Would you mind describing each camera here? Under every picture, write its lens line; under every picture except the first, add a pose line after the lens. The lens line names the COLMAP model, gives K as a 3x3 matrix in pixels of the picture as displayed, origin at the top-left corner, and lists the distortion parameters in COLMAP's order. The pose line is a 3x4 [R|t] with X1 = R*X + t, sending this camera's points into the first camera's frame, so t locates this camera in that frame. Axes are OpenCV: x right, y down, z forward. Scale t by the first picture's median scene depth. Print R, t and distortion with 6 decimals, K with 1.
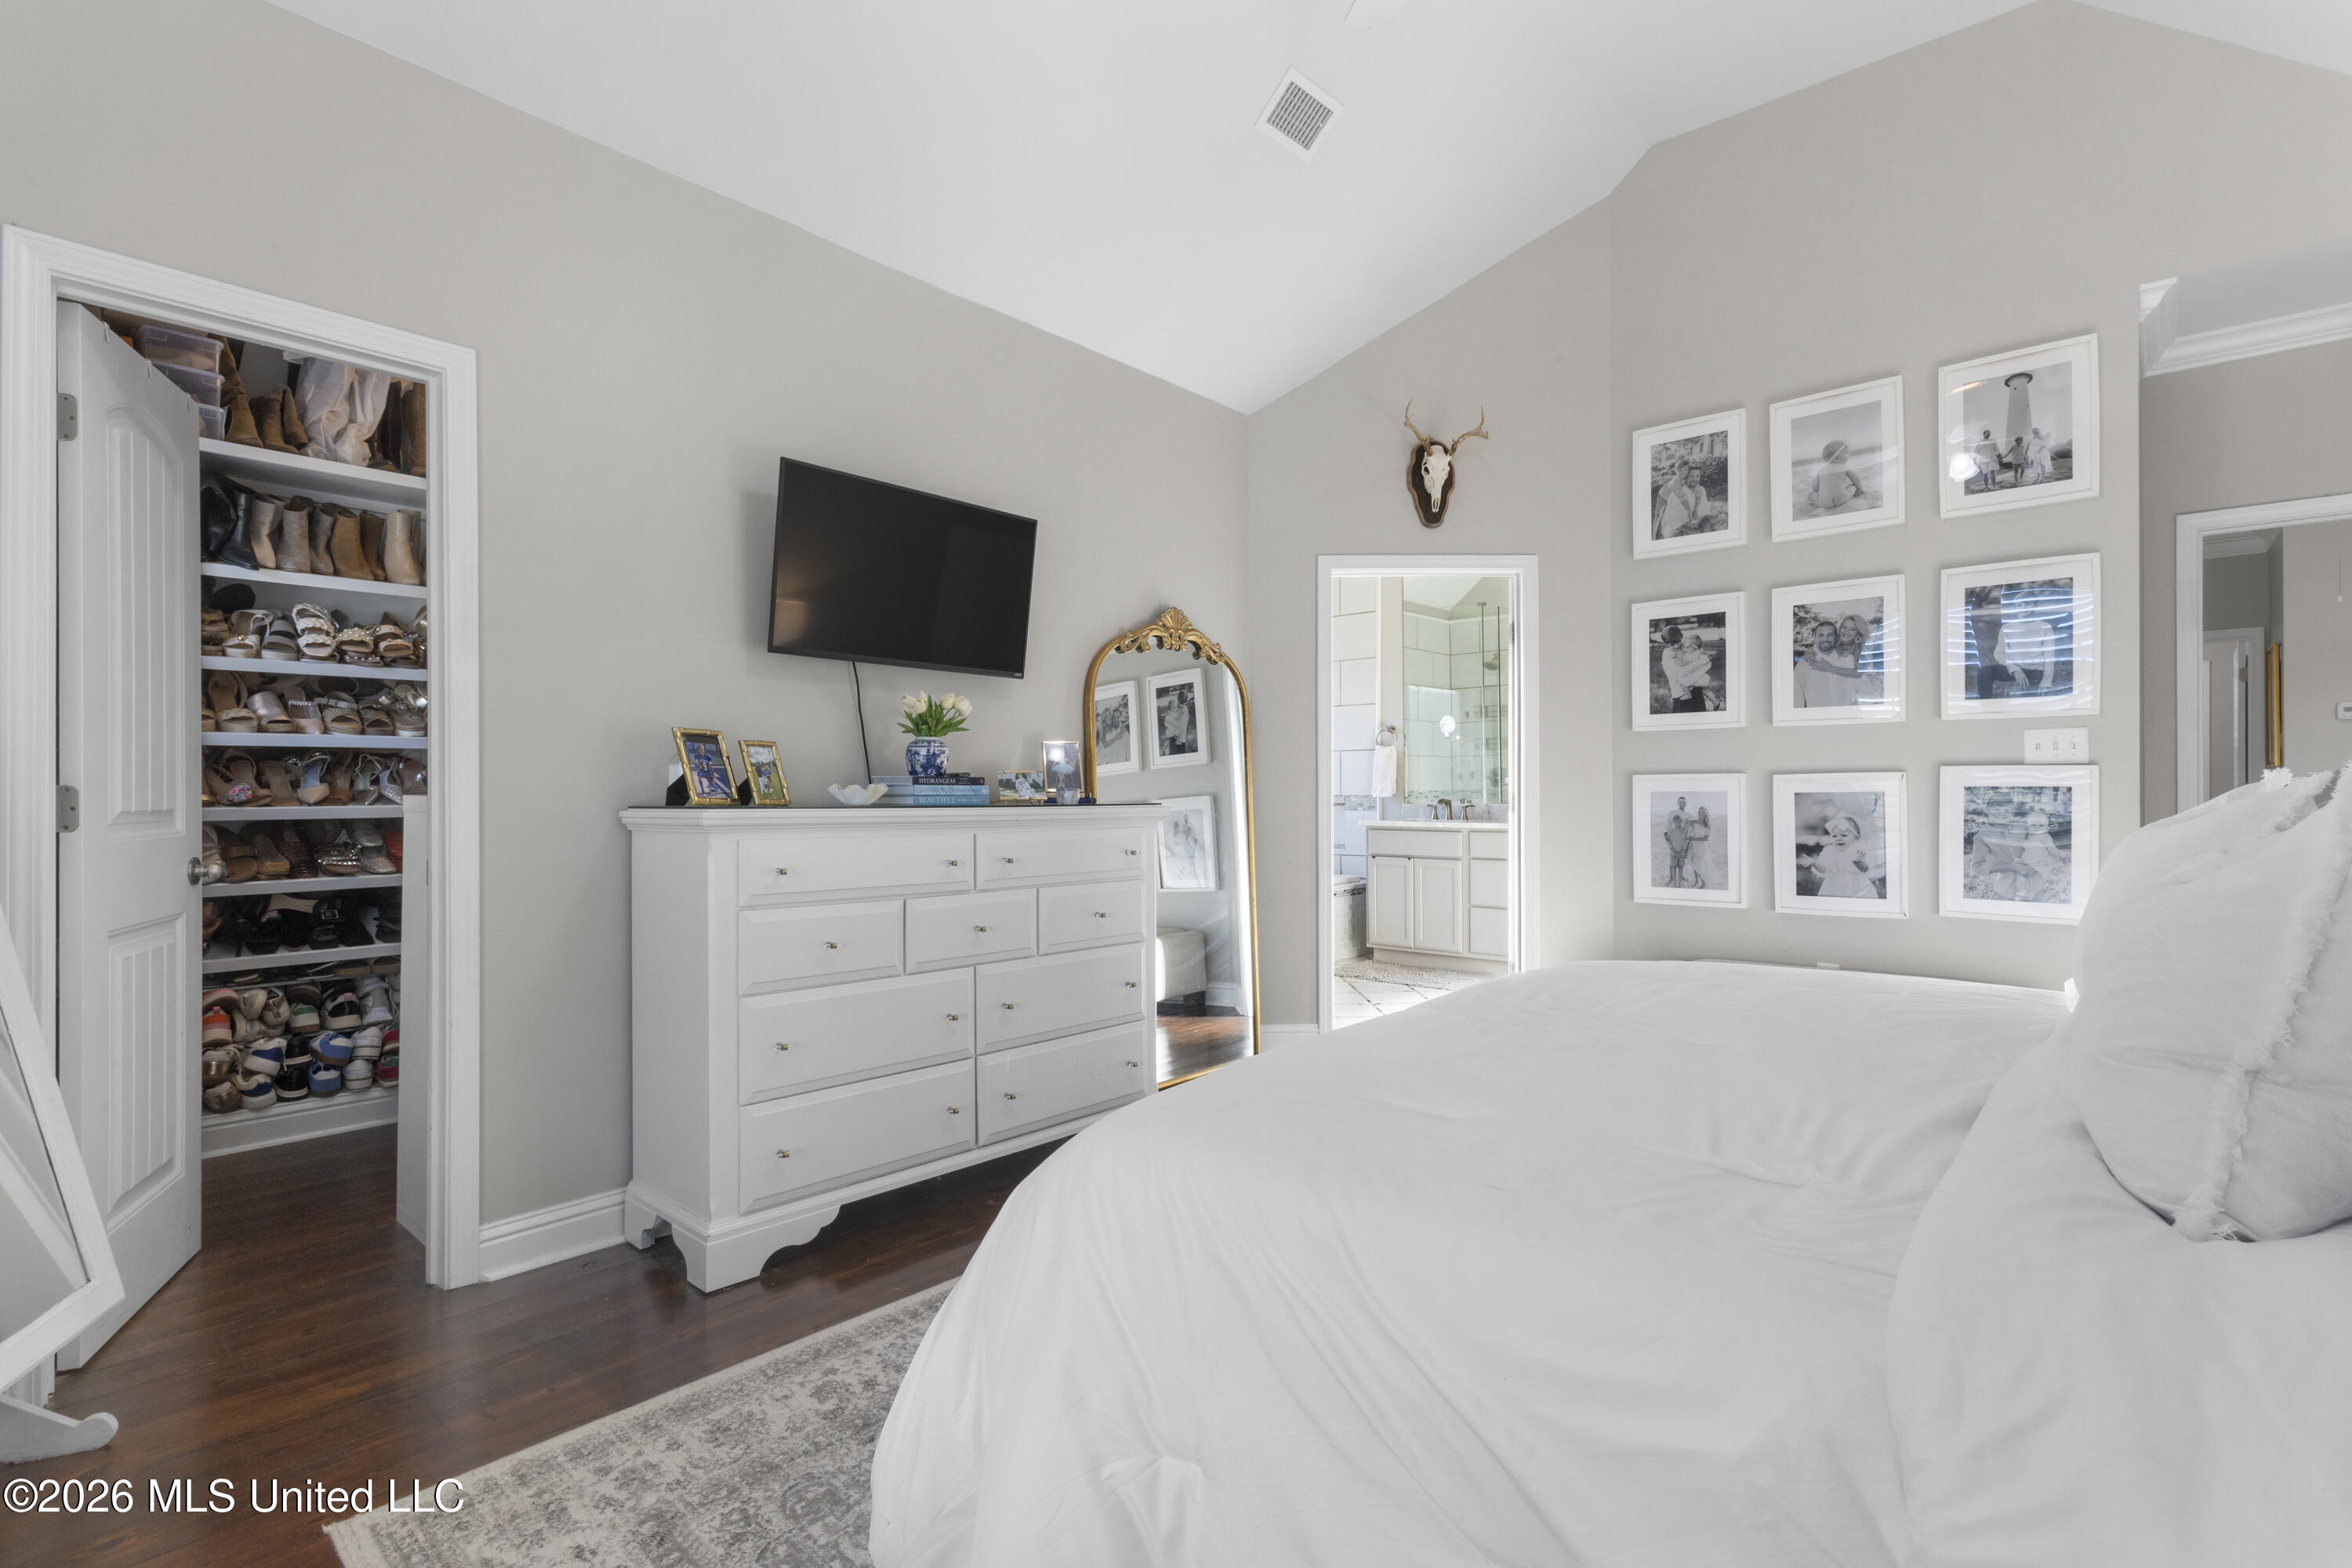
lens RADIAL K [[1099.4, 0, 1176.0], [0, 1099.4, 784.0], [0, 0, 1]] dist [-0.000236, 0.000105]
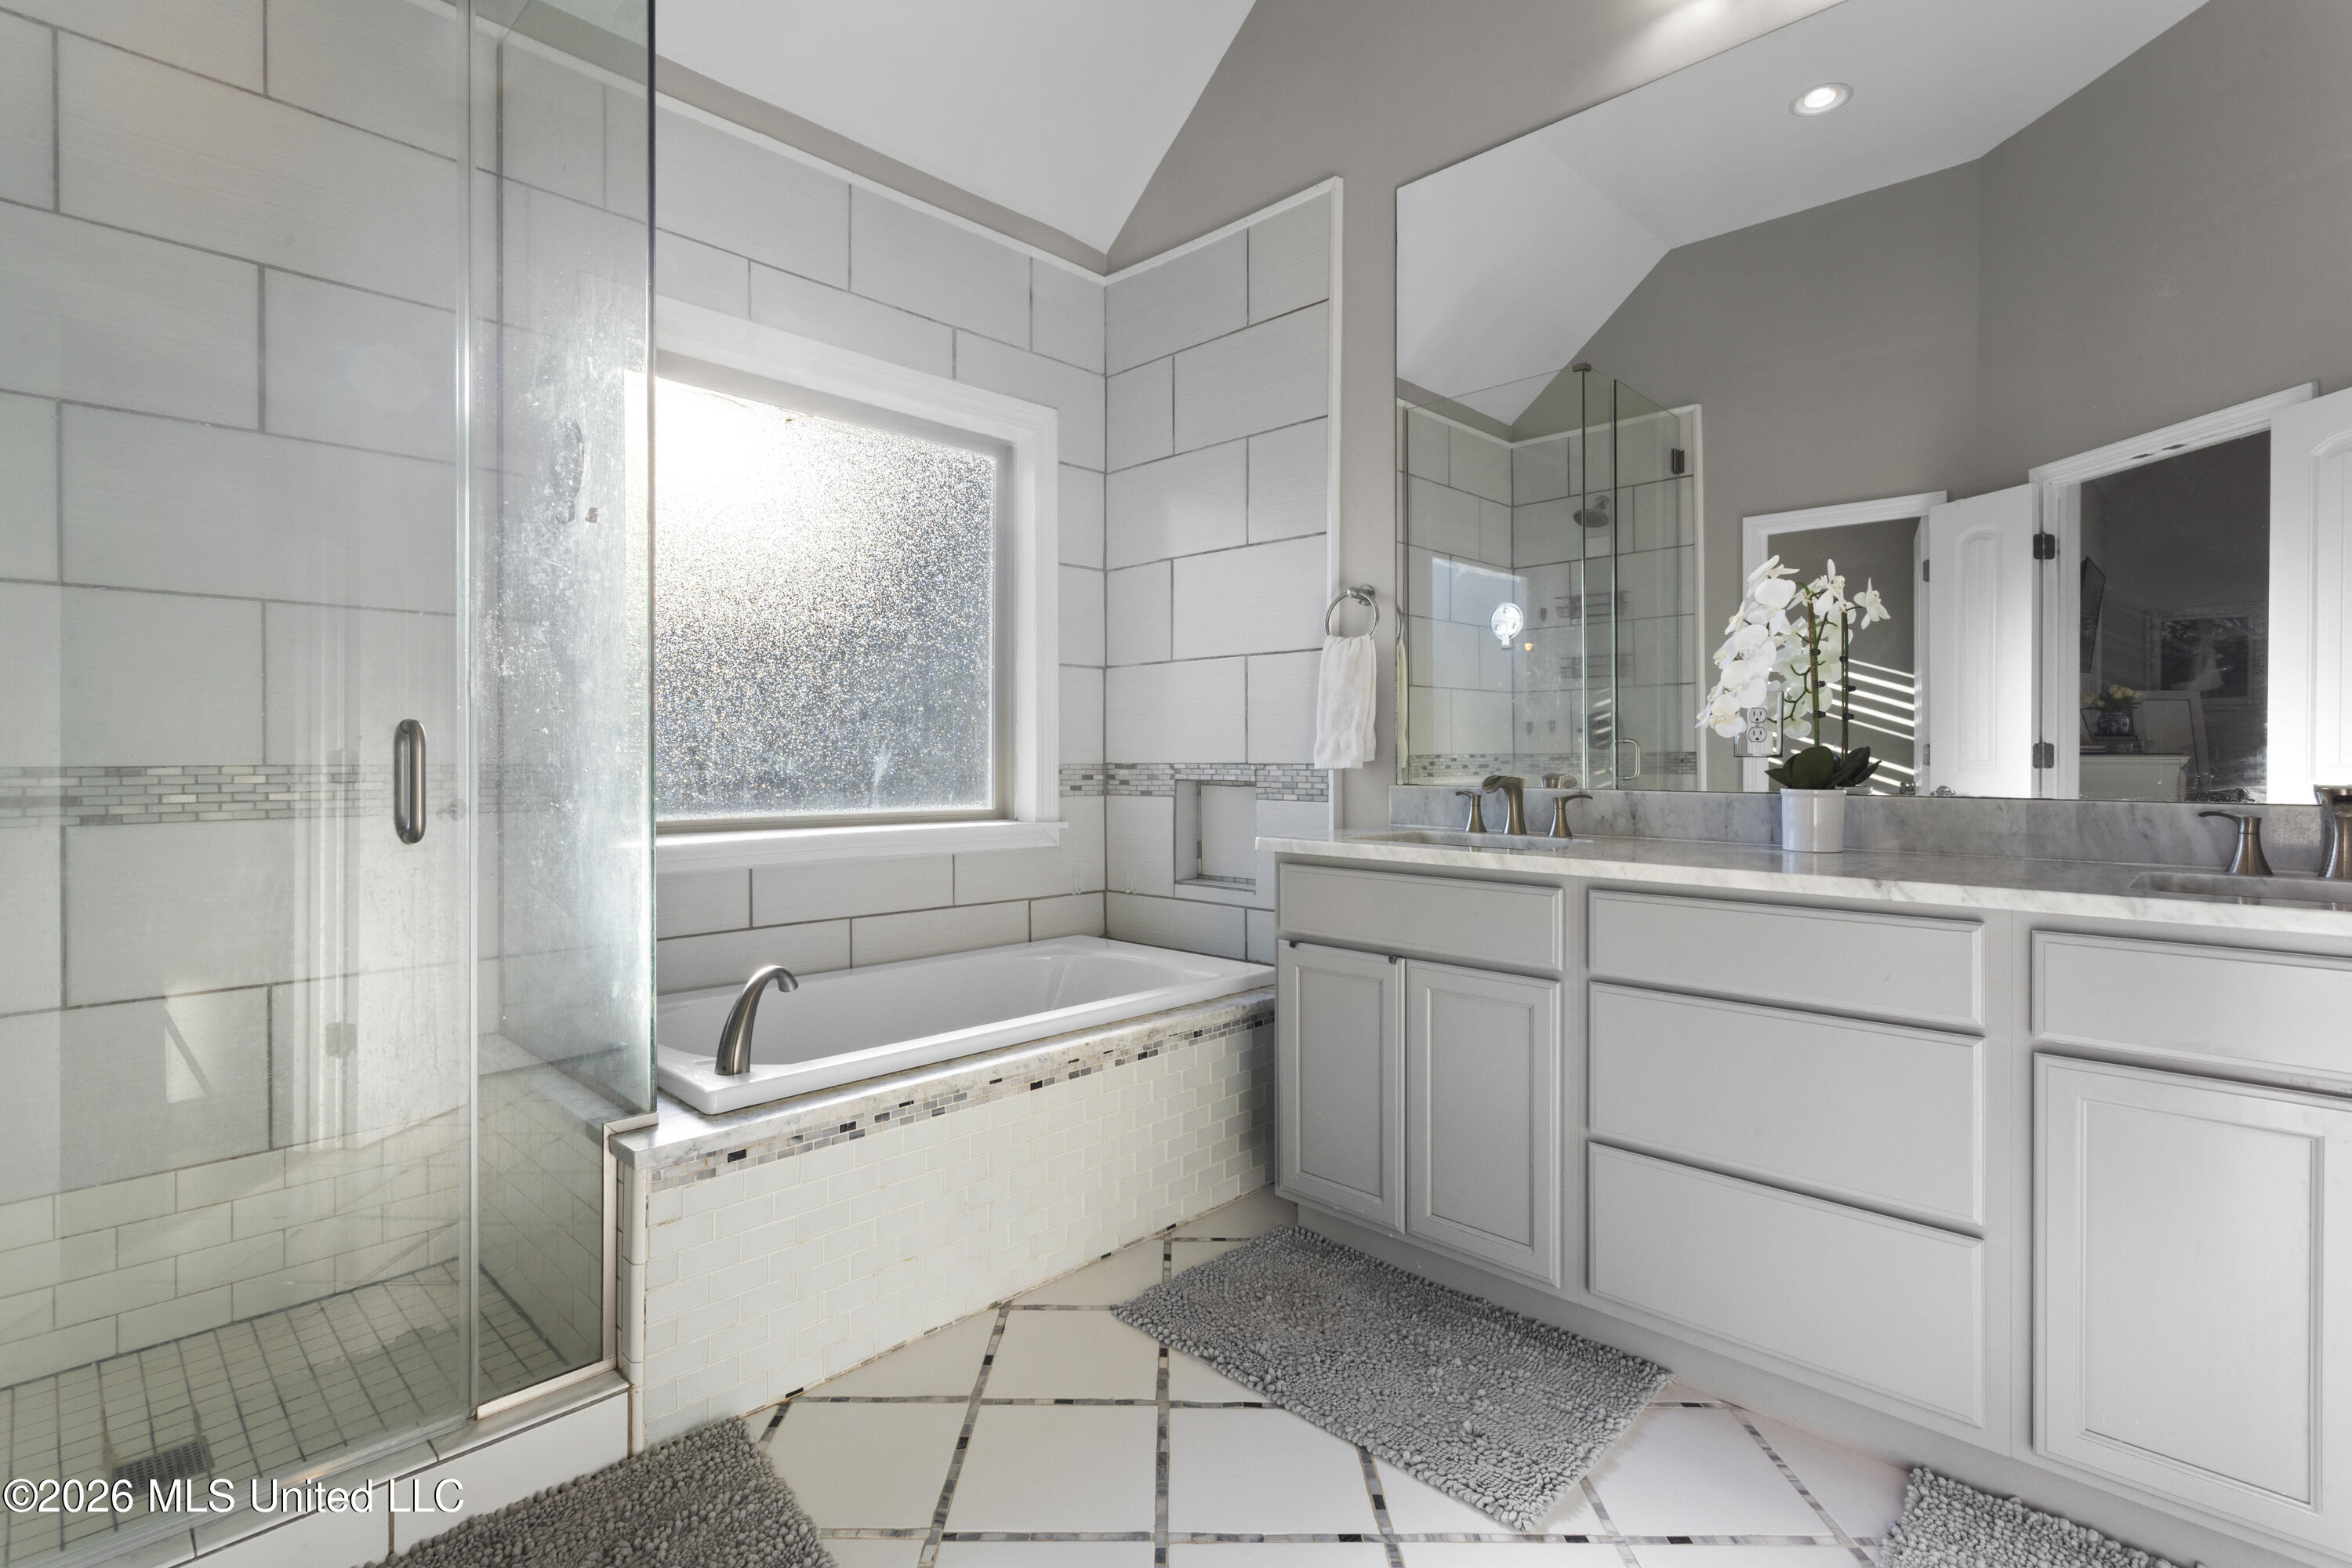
lens RADIAL K [[1110.4, 0, 1166.1], [0, 1110.4, 767.1], [0, 0, 1]] dist [0.000925, 0.000388]
pose [[0.998858, 0.007241, -0.047235, 0.144586], [-0.006454, 0.999838, 0.016788, 0.005164], [0.047349, -0.016464, 0.998743, 0.603958]]
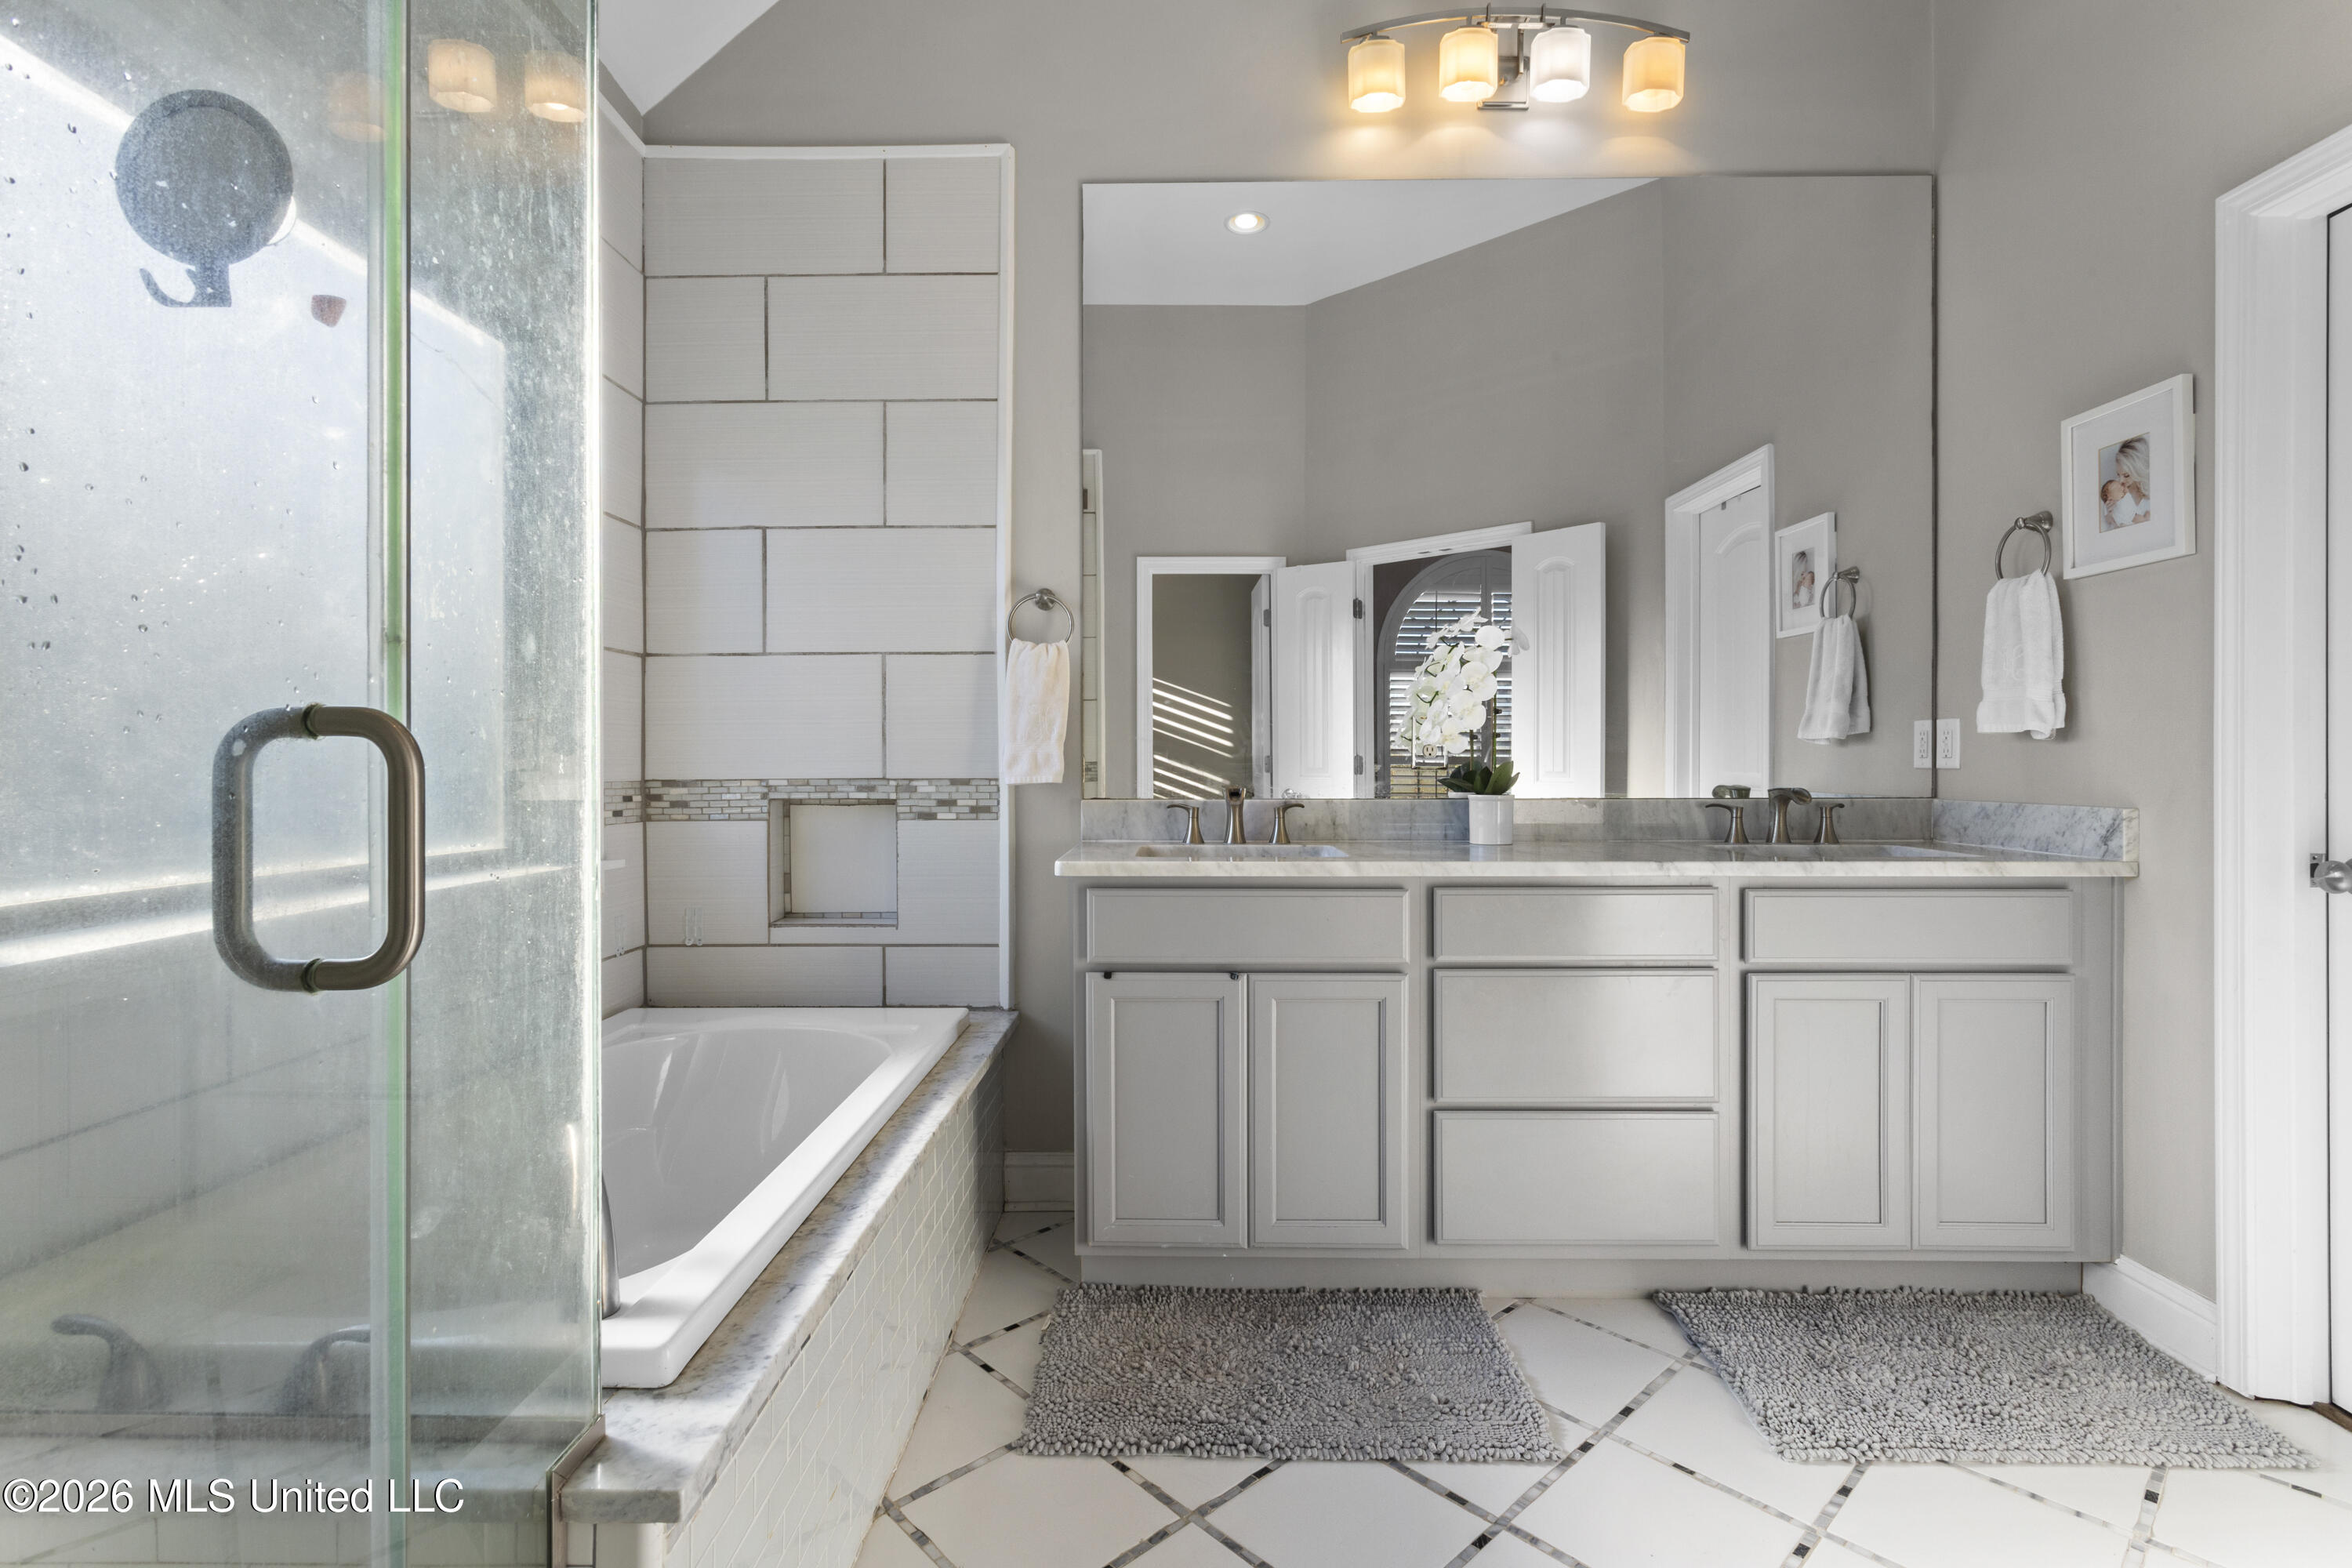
lens RADIAL K [[1110.4, 0, 1166.1], [0, 1110.4, 767.1], [0, 0, 1]] dist [0.000925, 0.000388]
pose [[0.755623, 0.001199, 0.655005, -0.016635], [-0.006722, 0.999960, 0.005924, 0.004138], [-0.654972, -0.008879, 0.755601, 0.692758]]
